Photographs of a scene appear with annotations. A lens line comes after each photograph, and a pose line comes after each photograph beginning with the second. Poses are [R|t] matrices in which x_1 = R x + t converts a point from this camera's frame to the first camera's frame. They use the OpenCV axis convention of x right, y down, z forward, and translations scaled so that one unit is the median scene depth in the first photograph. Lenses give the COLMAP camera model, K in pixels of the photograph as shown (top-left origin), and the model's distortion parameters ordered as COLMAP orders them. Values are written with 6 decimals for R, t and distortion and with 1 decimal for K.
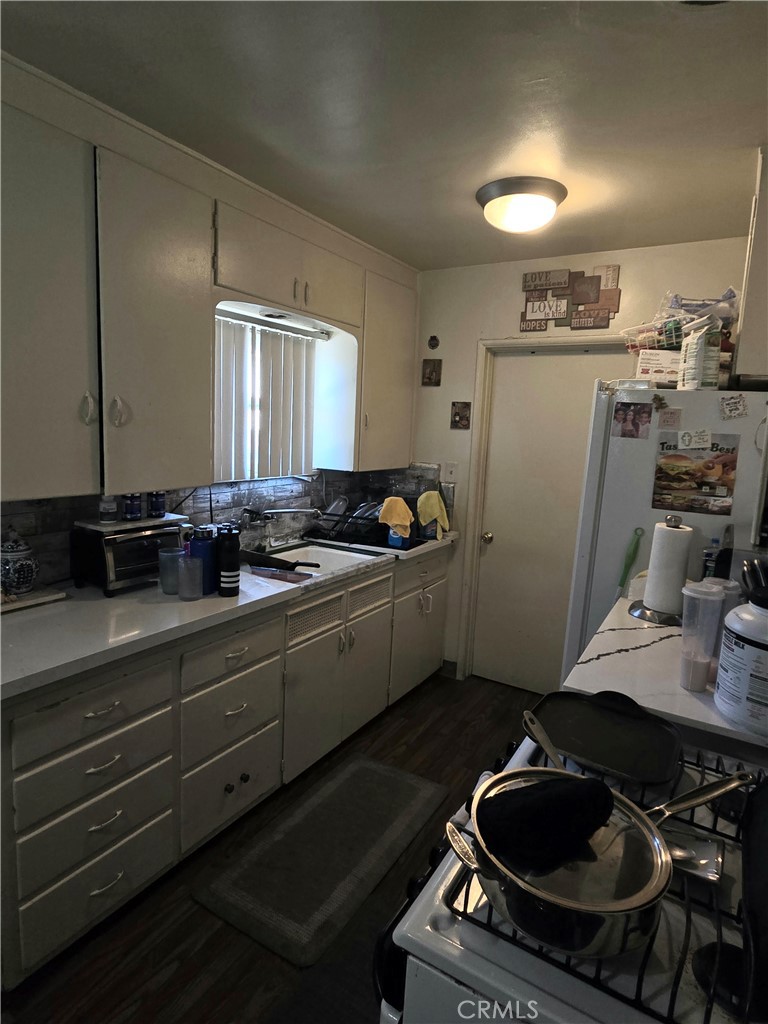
lens RADIAL K [[577.2, 0, 380.8], [0, 577.2, 509.7], [0, 0, 1]] dist [0.000975, 0.003311]
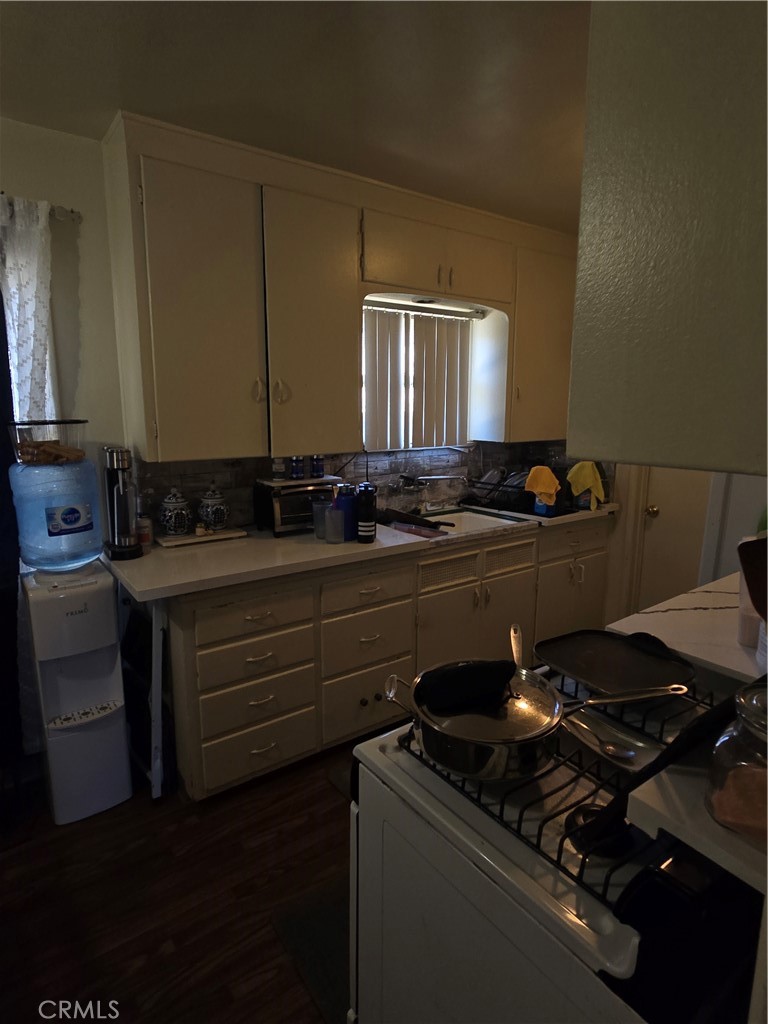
lens RADIAL K [[577.2, 0, 386.9], [0, 577.2, 512.6], [0, 0, 1]] dist [0.000975, 0.003311]
pose [[0.926328, 0.031928, -0.375364, 0.205108], [-0.020346, 0.999188, 0.034778, 0.039924], [0.376169, -0.024579, 0.926225, -0.083206]]
